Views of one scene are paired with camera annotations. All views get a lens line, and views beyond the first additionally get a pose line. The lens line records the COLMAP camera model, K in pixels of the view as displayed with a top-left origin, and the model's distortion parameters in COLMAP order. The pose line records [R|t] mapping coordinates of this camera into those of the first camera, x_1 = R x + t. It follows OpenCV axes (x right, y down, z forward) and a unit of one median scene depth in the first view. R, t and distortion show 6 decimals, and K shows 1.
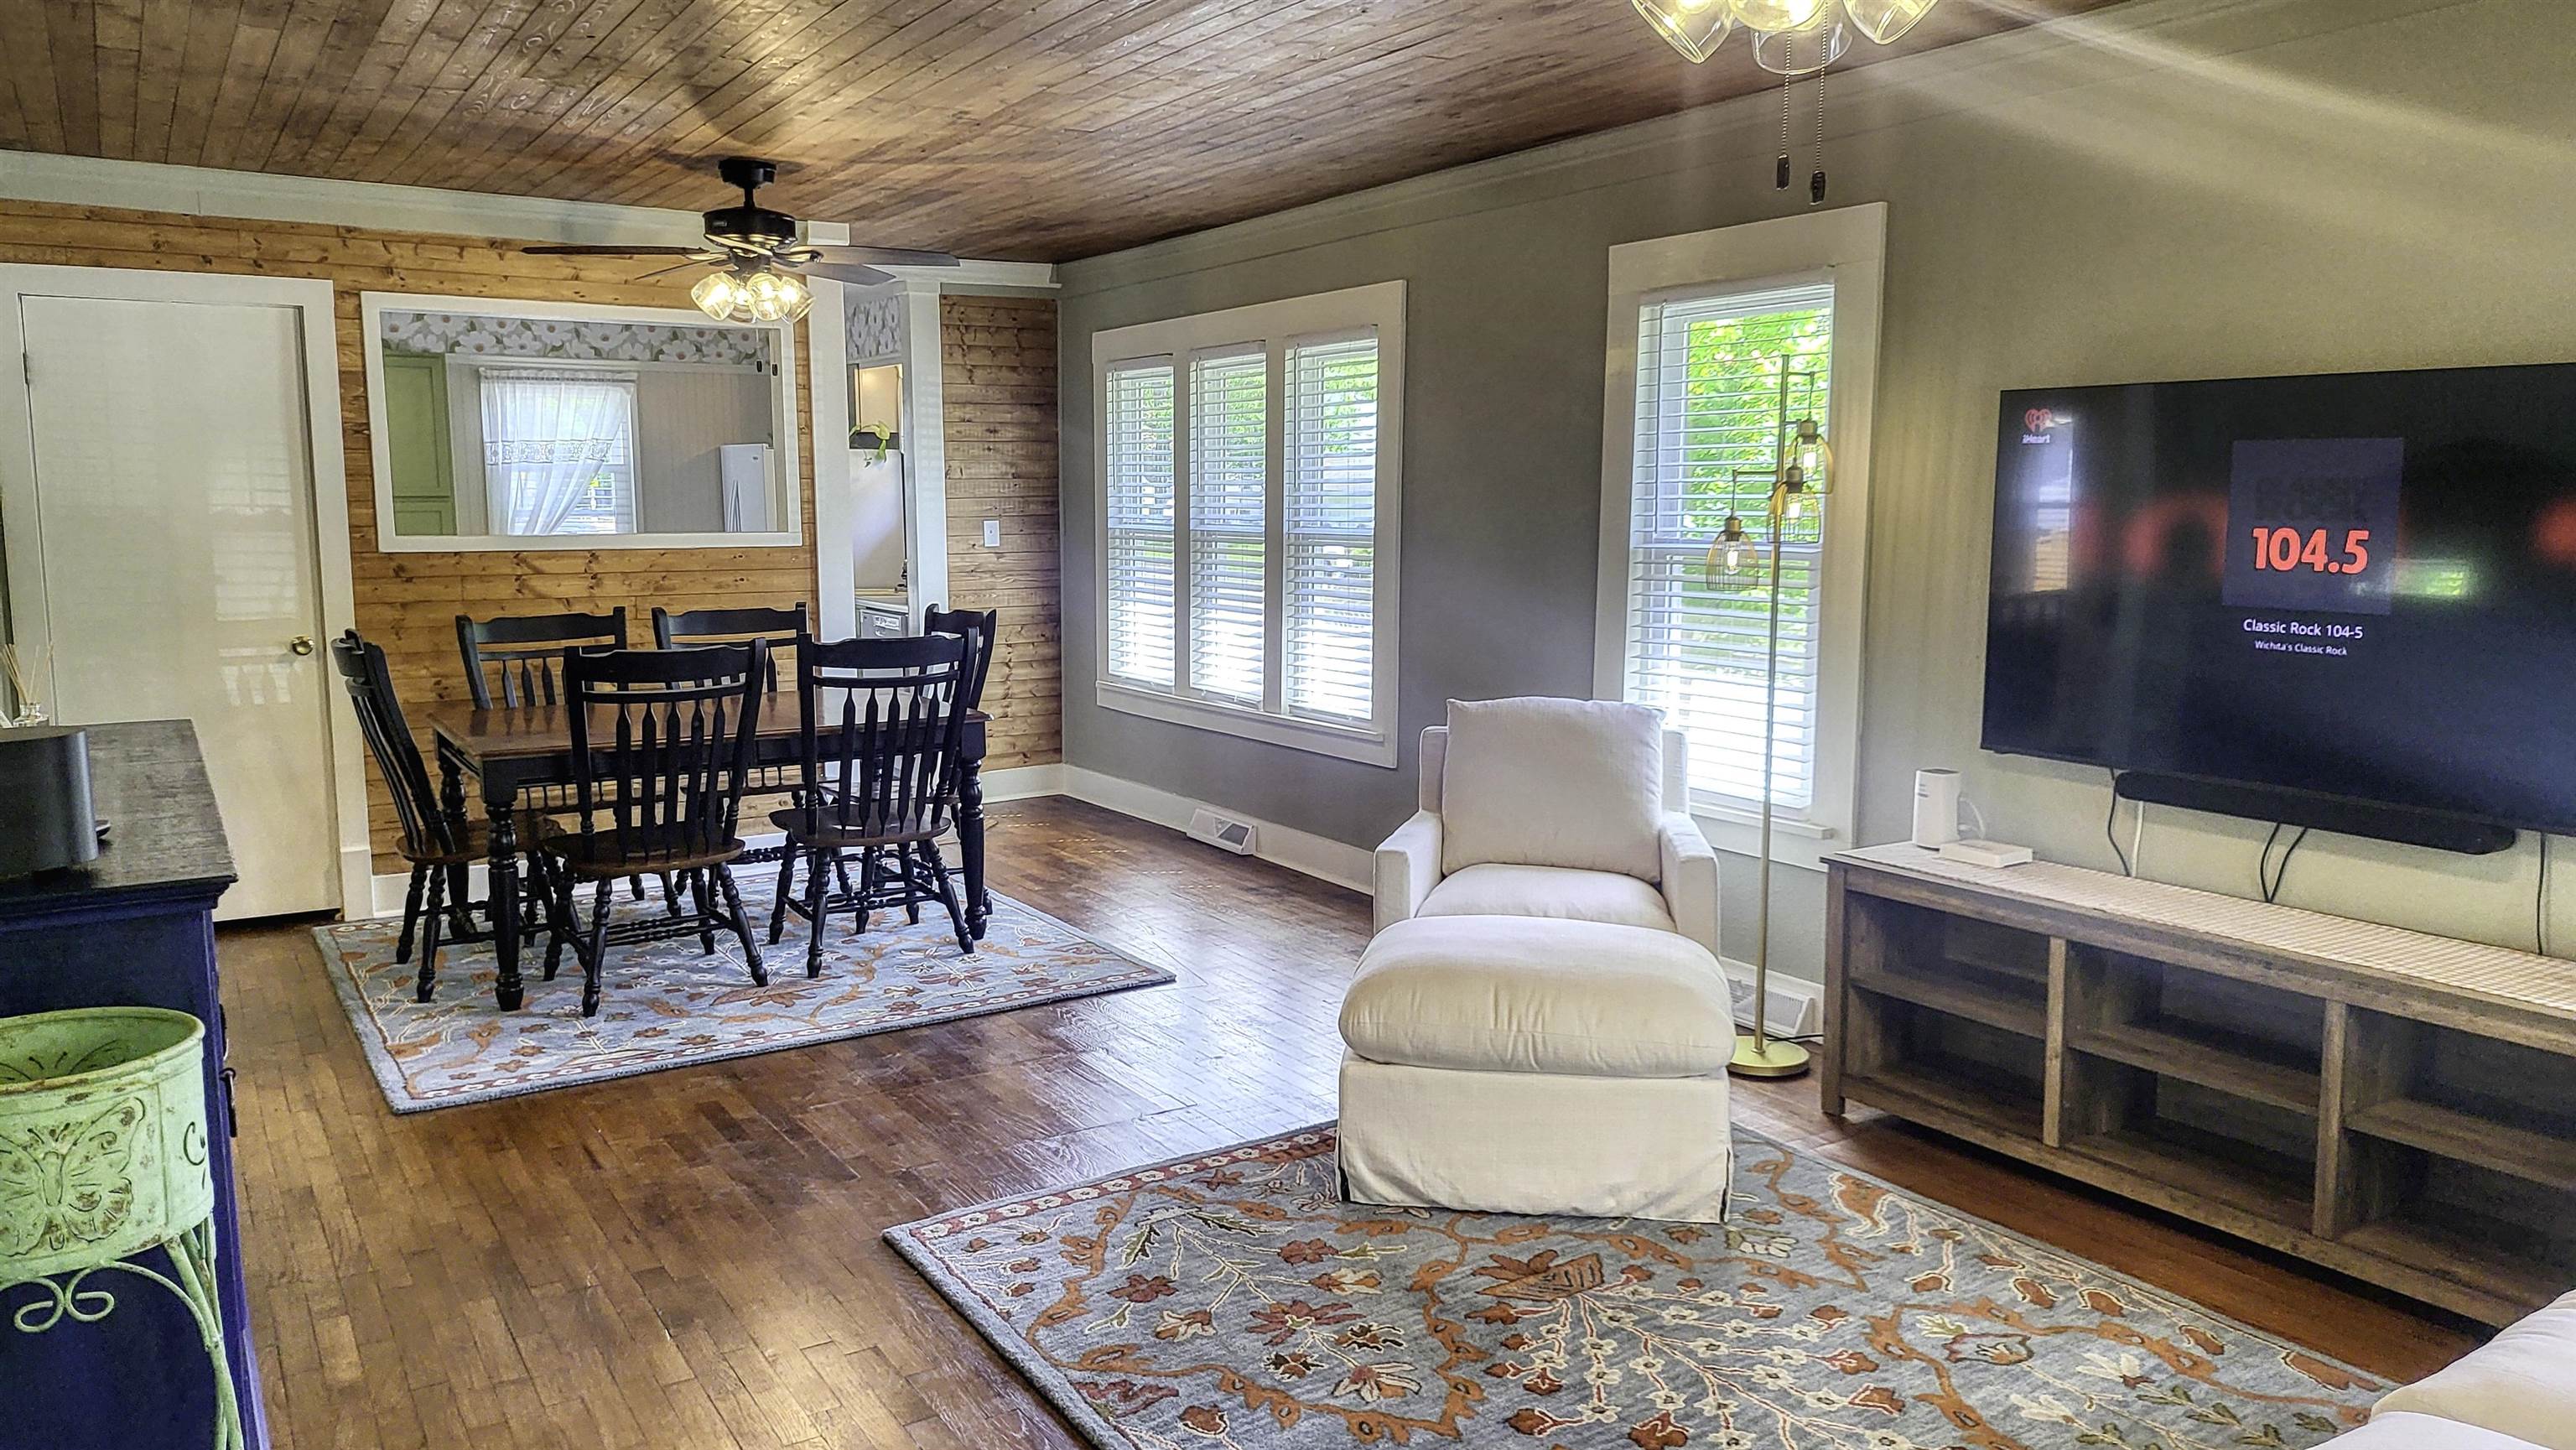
lens RADIAL K [[1799.3, 0, 1301.5], [0, 1799.3, 723.6], [0, 0, 1]] dist [0.041439, -0.048411]
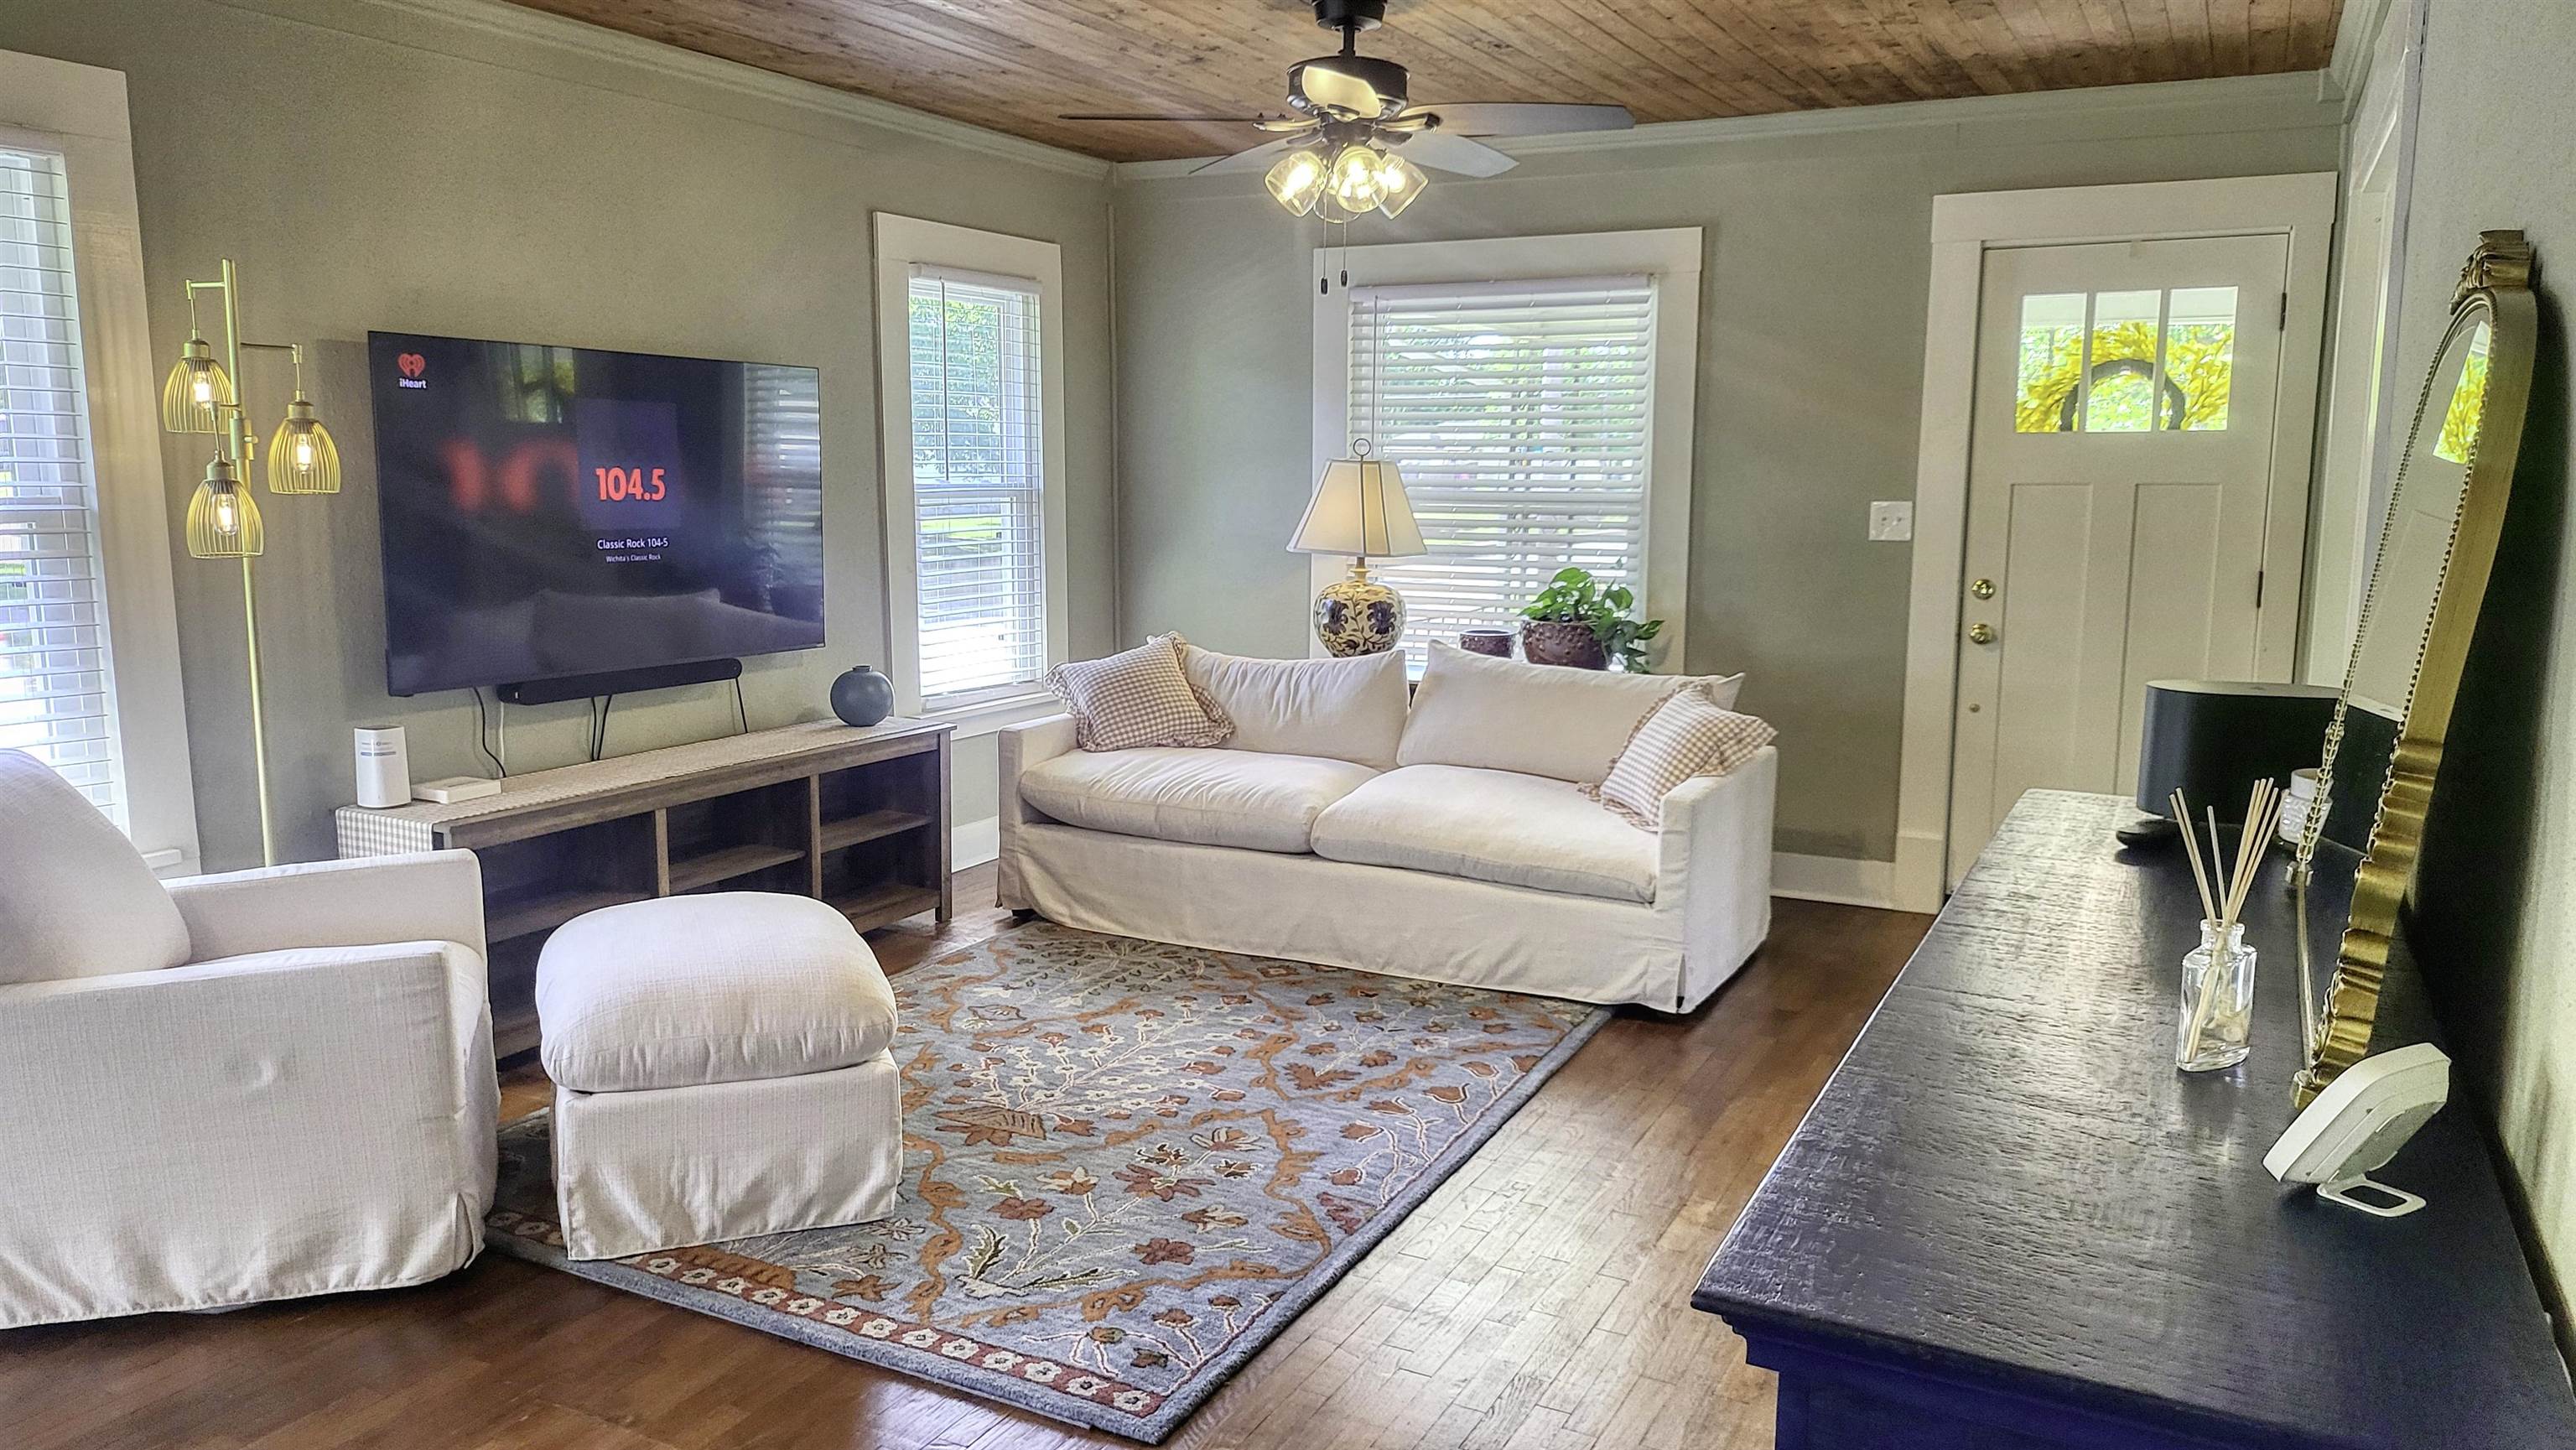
lens RADIAL K [[1799.3, 0, 1280.7], [0, 1799.3, 730.3], [0, 0, 1]] dist [0.041439, -0.048411]
pose [[-0.496355, -0.136605, 0.857304, -0.589770], [0.098425, 0.972319, 0.211917, -0.106969], [-0.862522, 0.189567, -0.469170, 0.861954]]
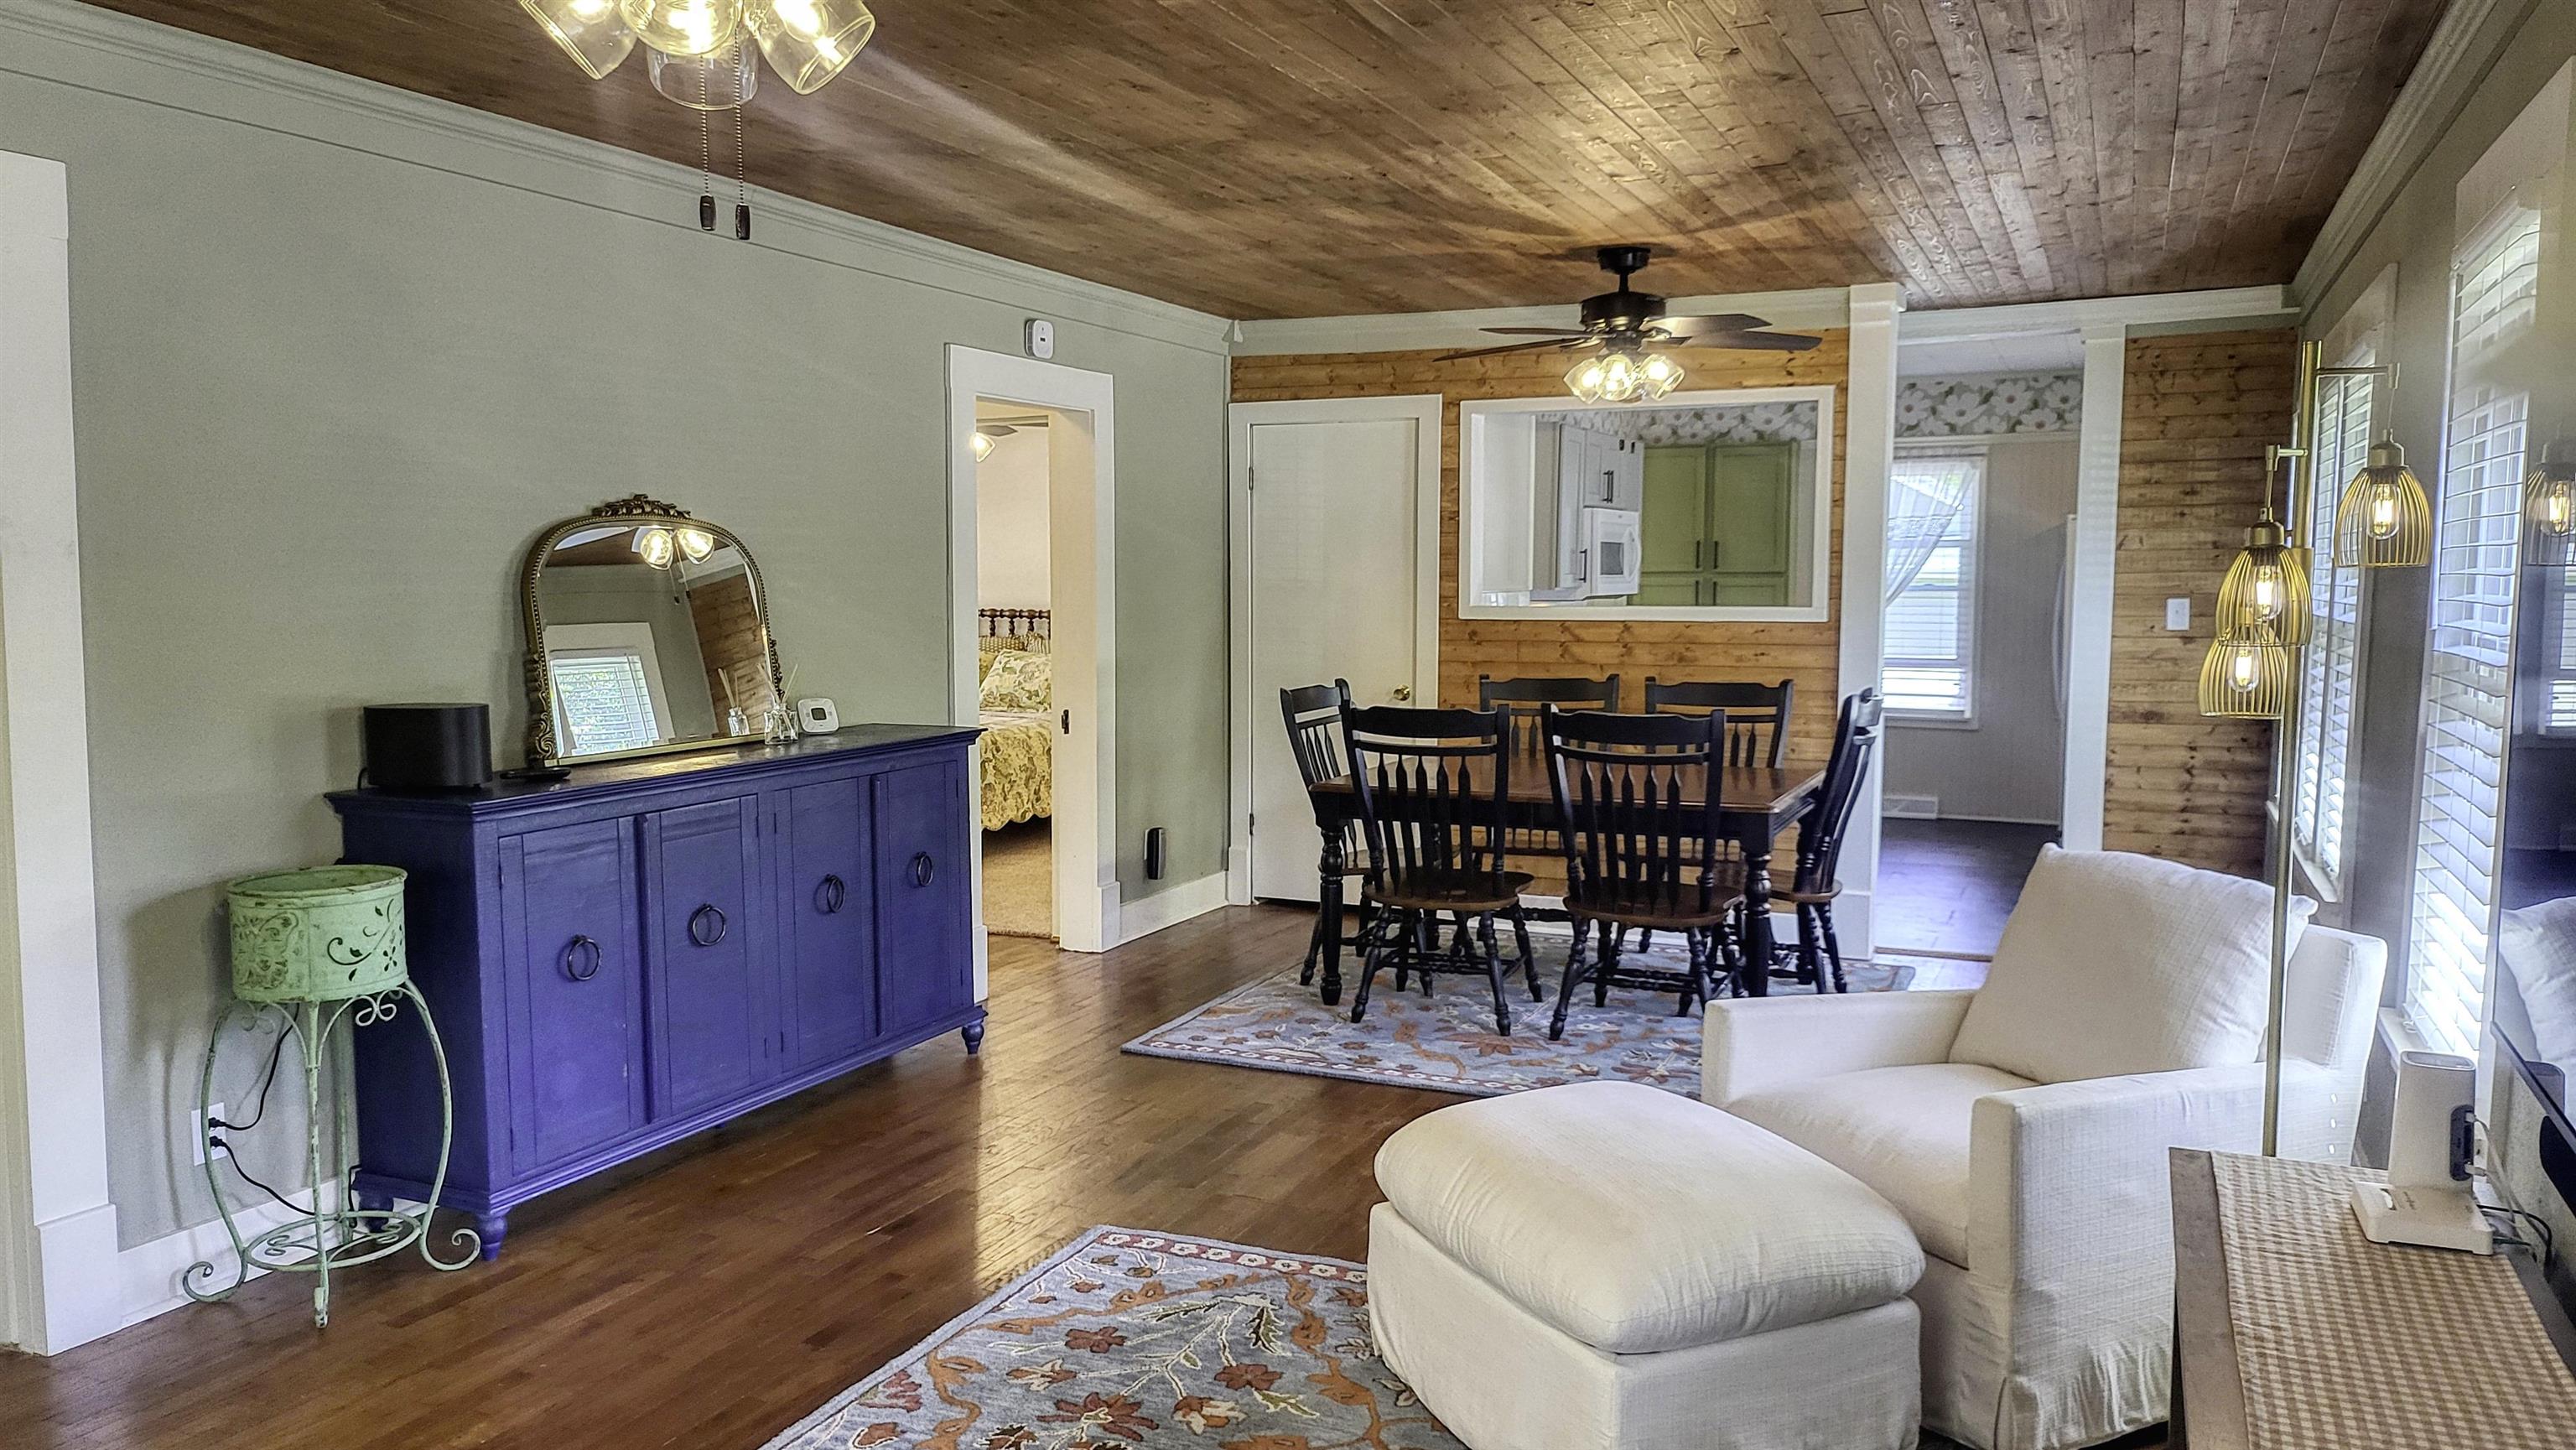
lens RADIAL K [[1799.3, 0, 1313.3], [0, 1799.3, 747.6], [0, 0, 1]] dist [0.041439, -0.048411]
pose [[0.545304, 0.082434, -0.834175, 0.515158], [-0.105501, 0.993989, 0.029260, -0.041197], [0.831573, 0.072051, 0.550723, 0.326626]]
